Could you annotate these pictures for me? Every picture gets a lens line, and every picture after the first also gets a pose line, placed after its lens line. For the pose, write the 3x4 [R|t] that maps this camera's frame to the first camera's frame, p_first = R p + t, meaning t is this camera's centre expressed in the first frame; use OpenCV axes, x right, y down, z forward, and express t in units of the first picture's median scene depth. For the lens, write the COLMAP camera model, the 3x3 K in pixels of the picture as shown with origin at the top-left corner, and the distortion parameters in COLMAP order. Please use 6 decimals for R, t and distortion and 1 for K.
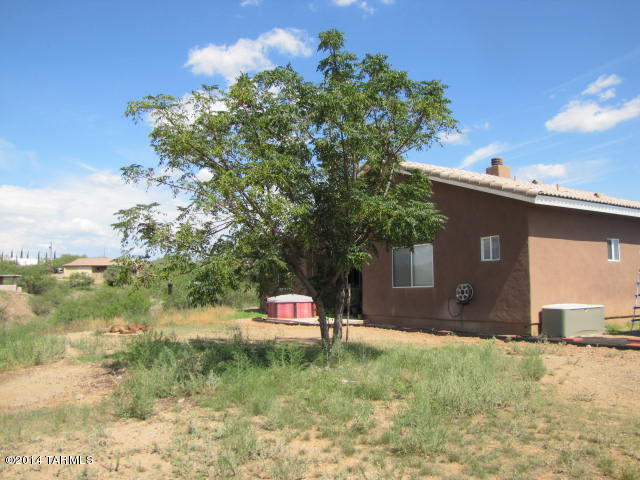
lens RADIAL K [[534.9, 0, 318.3], [0, 534.9, 243.4], [0, 0, 1]] dist [-0.164710, 0.123643]
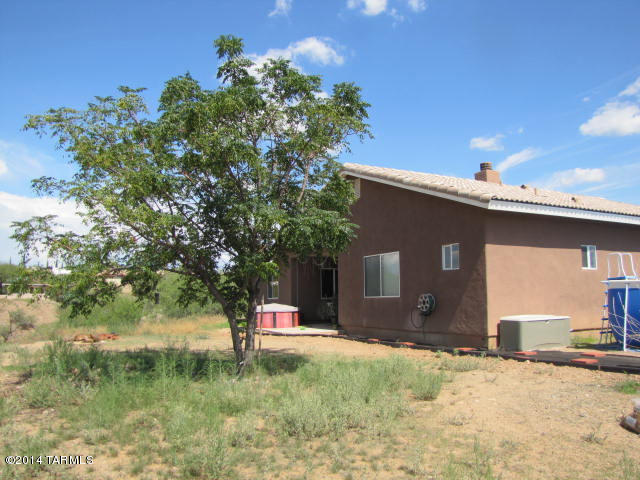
lens RADIAL K [[534.9, 0, 319.8], [0, 534.9, 244.1], [0, 0, 1]] dist [-0.164710, 0.123643]
pose [[0.997666, -0.007574, -0.067866, 0.151360], [0.006608, 0.999874, -0.014445, -0.001193], [0.067966, 0.013963, 0.997590, 0.022467]]
